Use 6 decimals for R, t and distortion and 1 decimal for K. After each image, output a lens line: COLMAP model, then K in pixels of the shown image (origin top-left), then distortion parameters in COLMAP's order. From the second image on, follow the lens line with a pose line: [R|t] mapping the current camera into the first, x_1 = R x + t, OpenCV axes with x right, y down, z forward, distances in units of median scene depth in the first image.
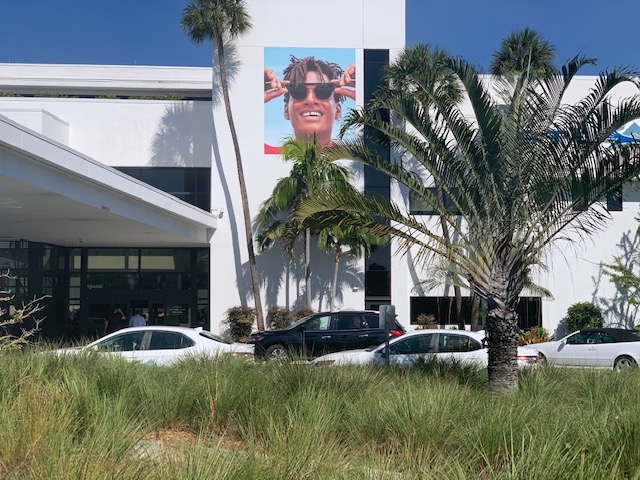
lens RADIAL K [[961.5, 0, 320.9], [0, 961.5, 240.4], [0, 0, 1]] dist [0.002598, 0.000000]
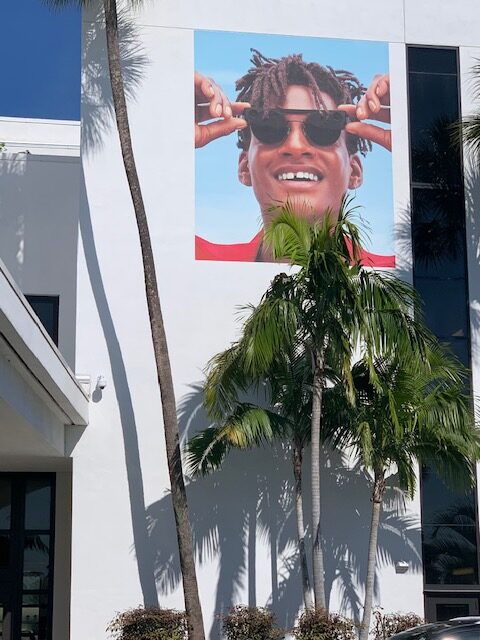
lens RADIAL K [[1457.0, 0, 239.1], [0, 1457.0, 319.7], [0, 0, 1]] dist [0.010324, 0.000000]
pose [[0.995027, 0.019794, 0.097616, -0.103326], [-0.007623, 0.992314, -0.123508, 0.021235], [-0.099311, 0.122149, 0.987531, 0.331479]]
